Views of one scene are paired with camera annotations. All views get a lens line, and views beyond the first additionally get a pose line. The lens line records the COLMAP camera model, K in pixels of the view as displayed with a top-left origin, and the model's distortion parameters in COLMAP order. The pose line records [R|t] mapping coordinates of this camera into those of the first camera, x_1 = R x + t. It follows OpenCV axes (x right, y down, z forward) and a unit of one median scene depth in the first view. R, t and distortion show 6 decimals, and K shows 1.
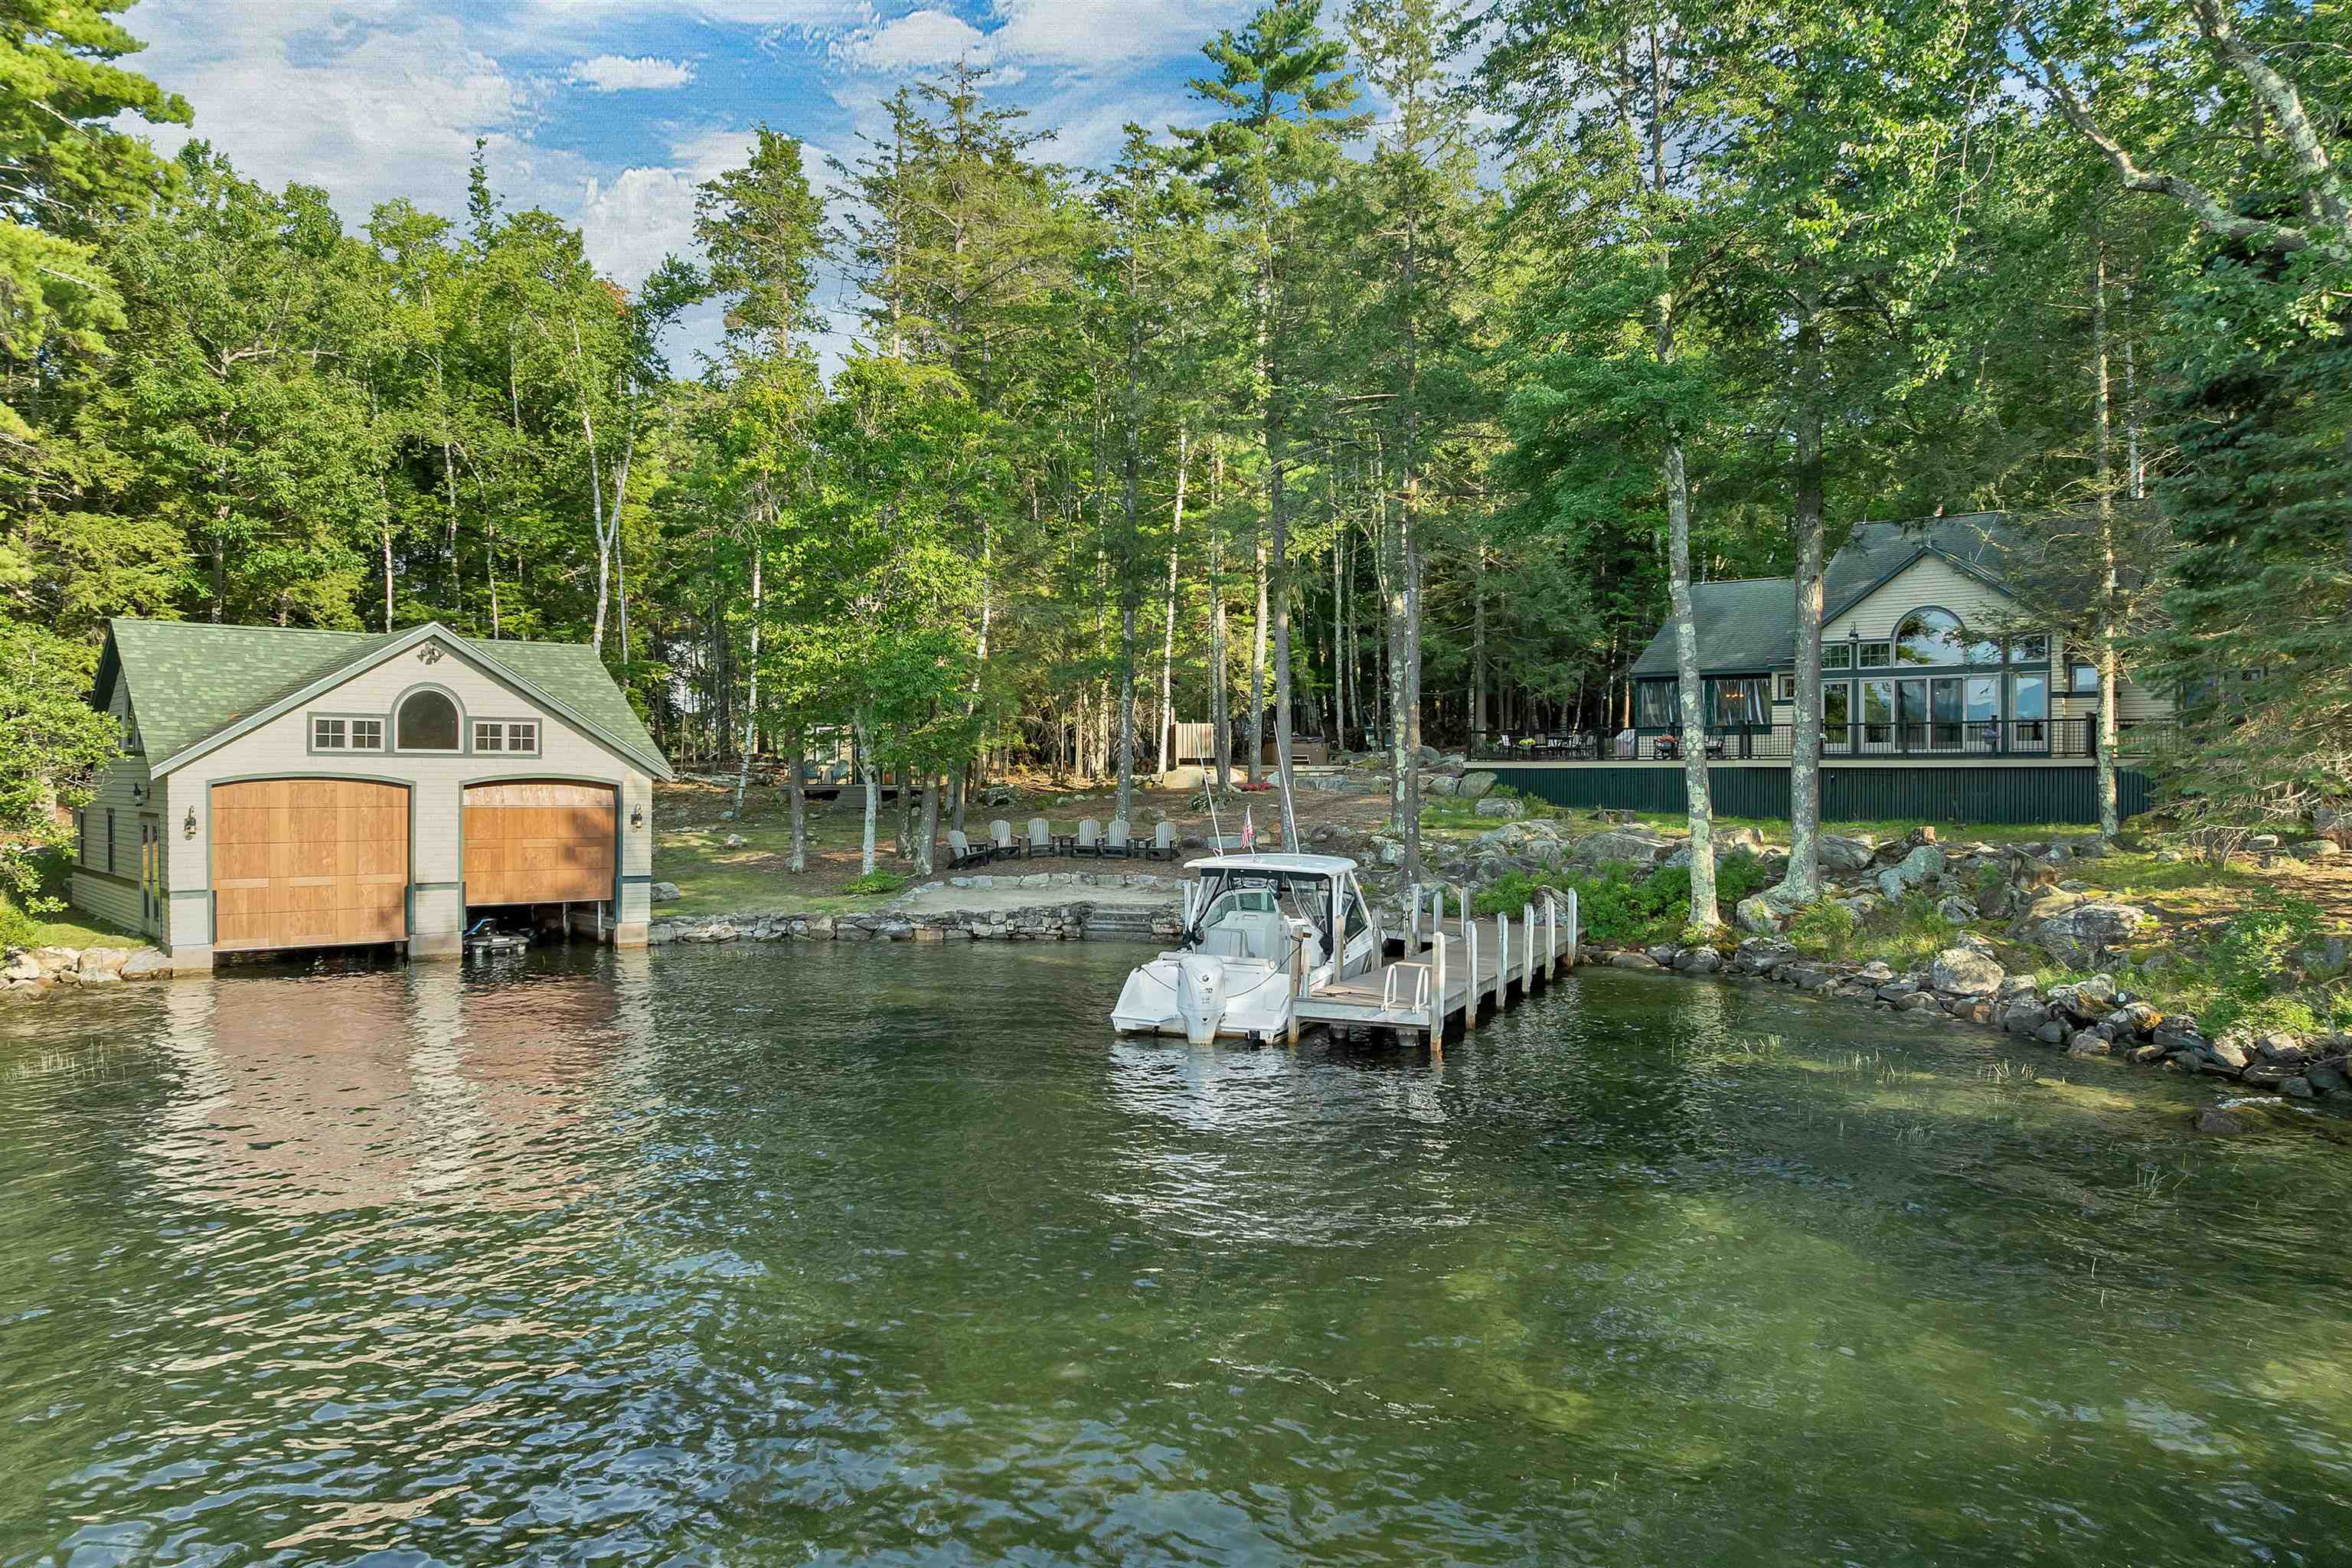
lens RADIAL K [[1687.8, 0, 1182.2], [0, 1687.8, 789.3], [0, 0, 1]] dist [-0.027942, -0.005131]
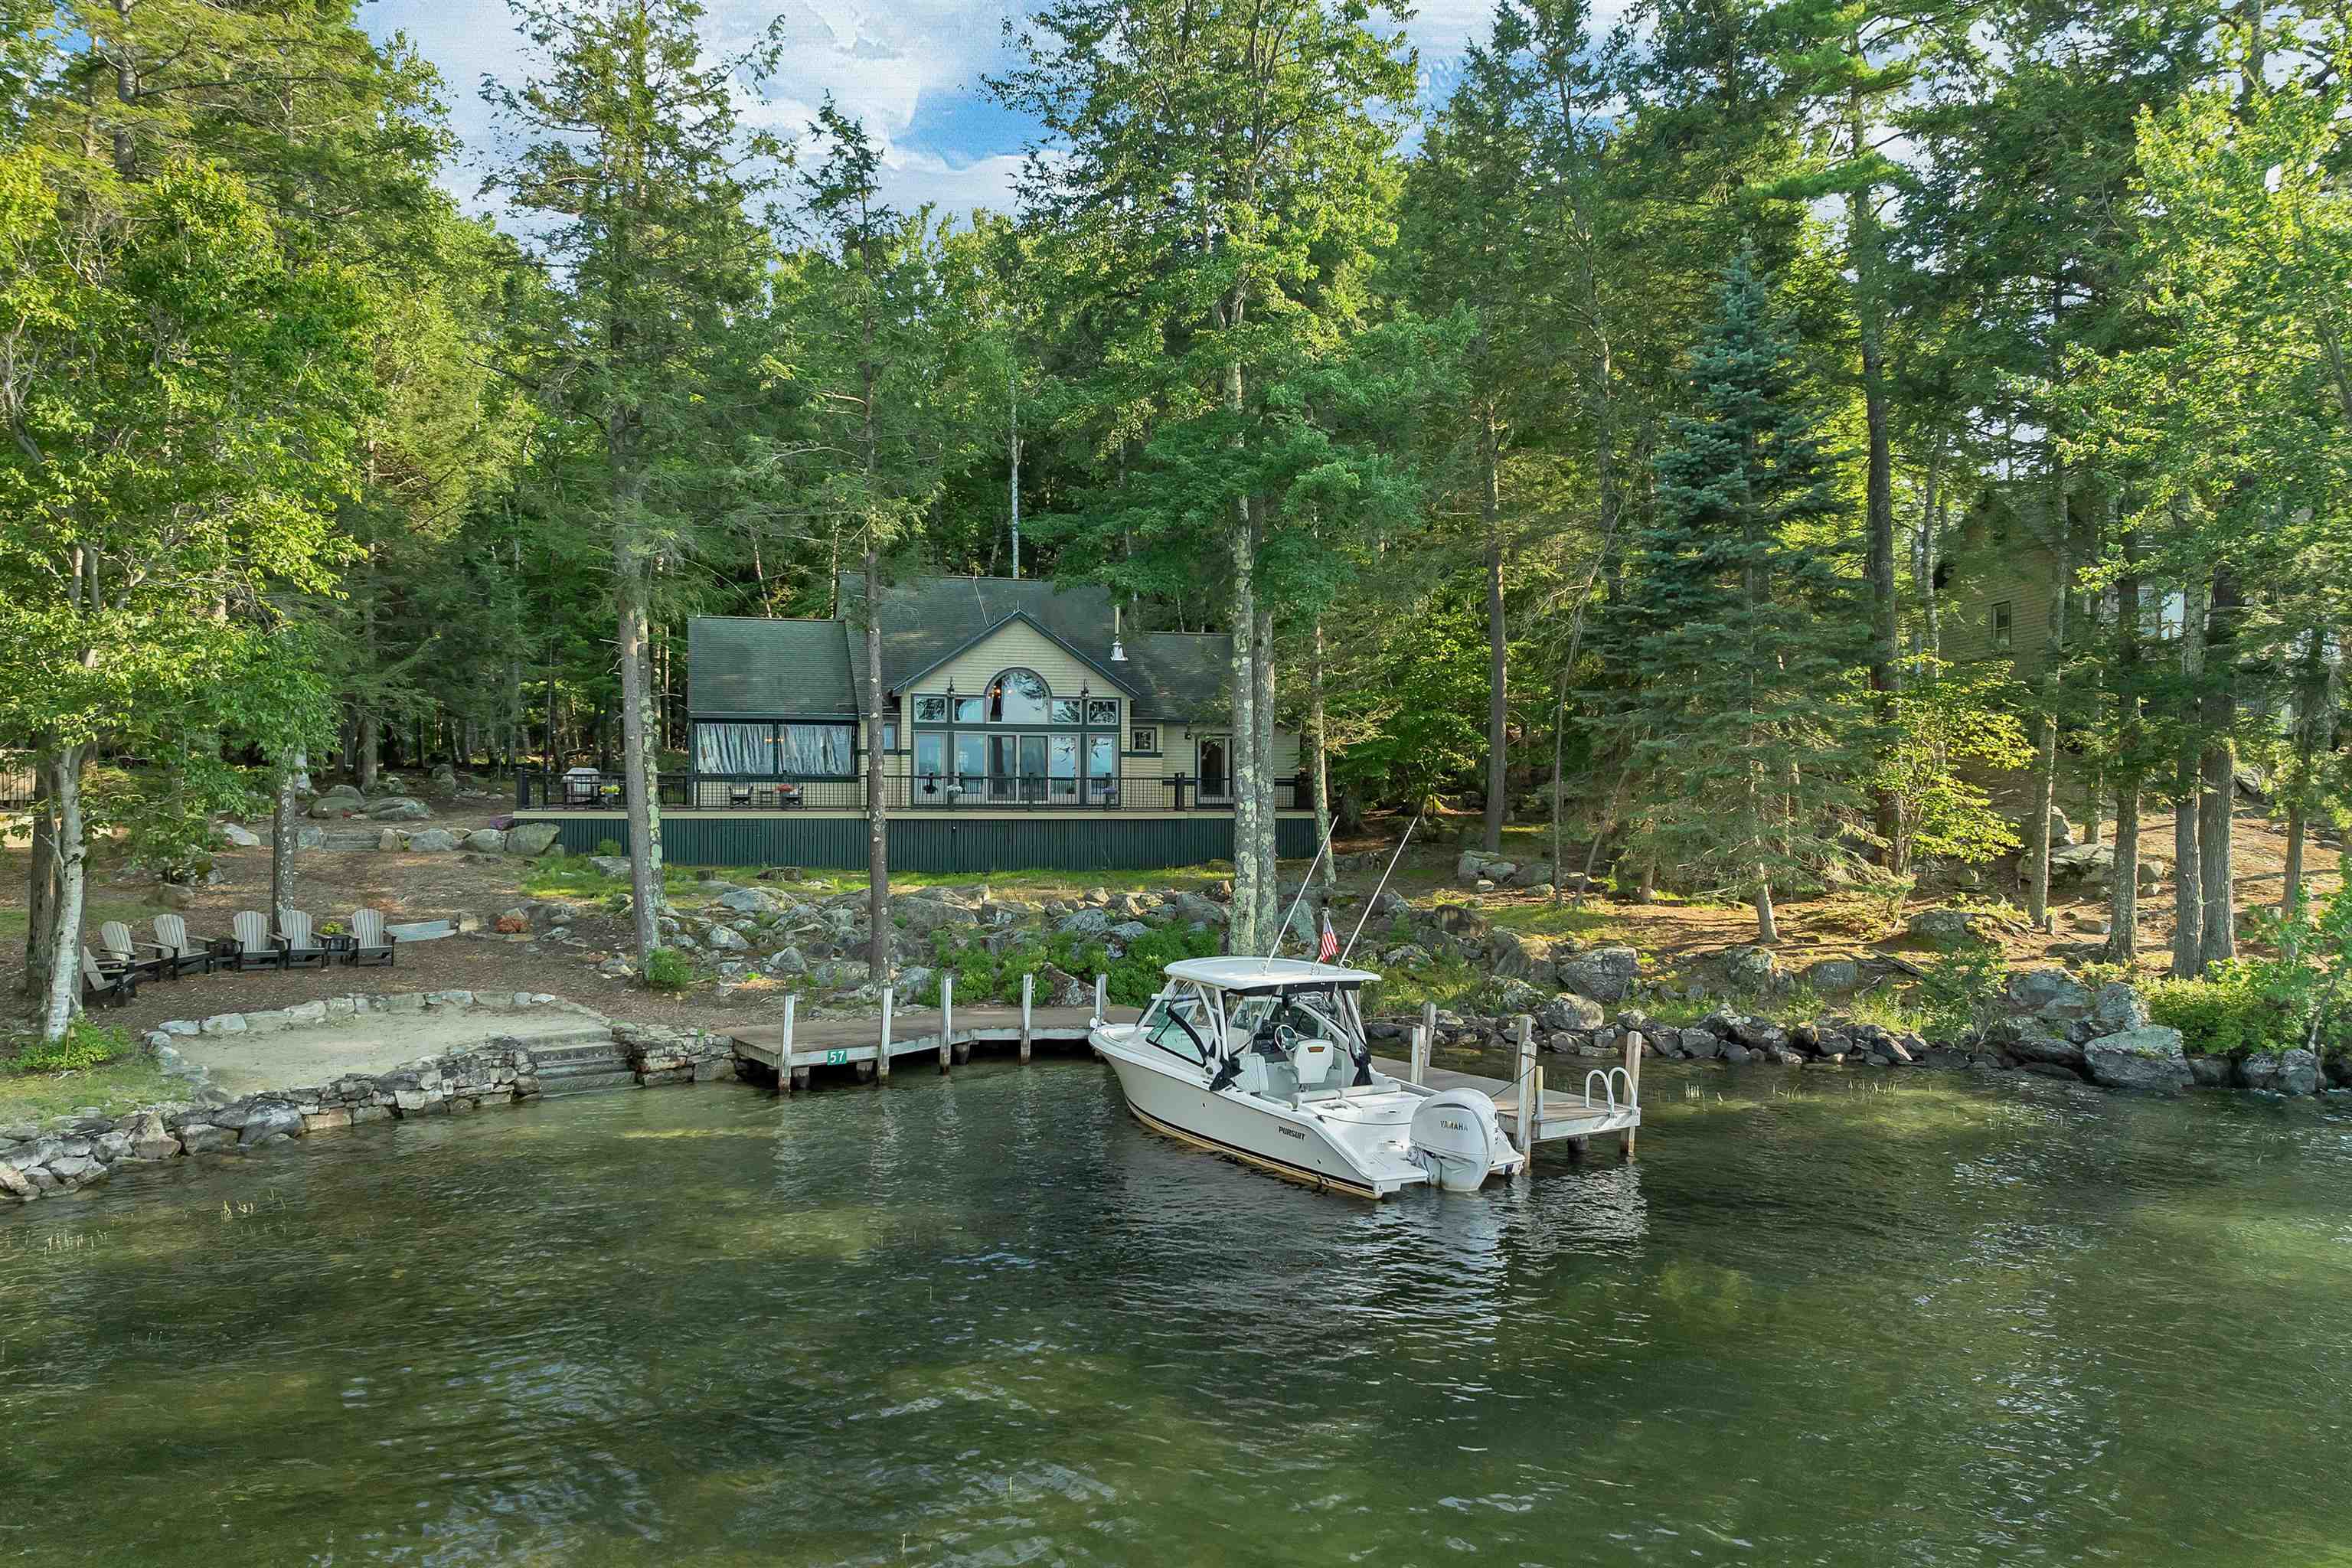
lens RADIAL K [[1687.8, 0, 1178.0], [0, 1687.8, 789.4], [0, 0, 1]] dist [-0.027942, -0.005131]
pose [[0.552505, 0.001115, 0.833509, -0.488287], [0.003143, 0.999989, -0.003421, -0.033230], [-0.833504, 0.004510, 0.552495, 0.390458]]
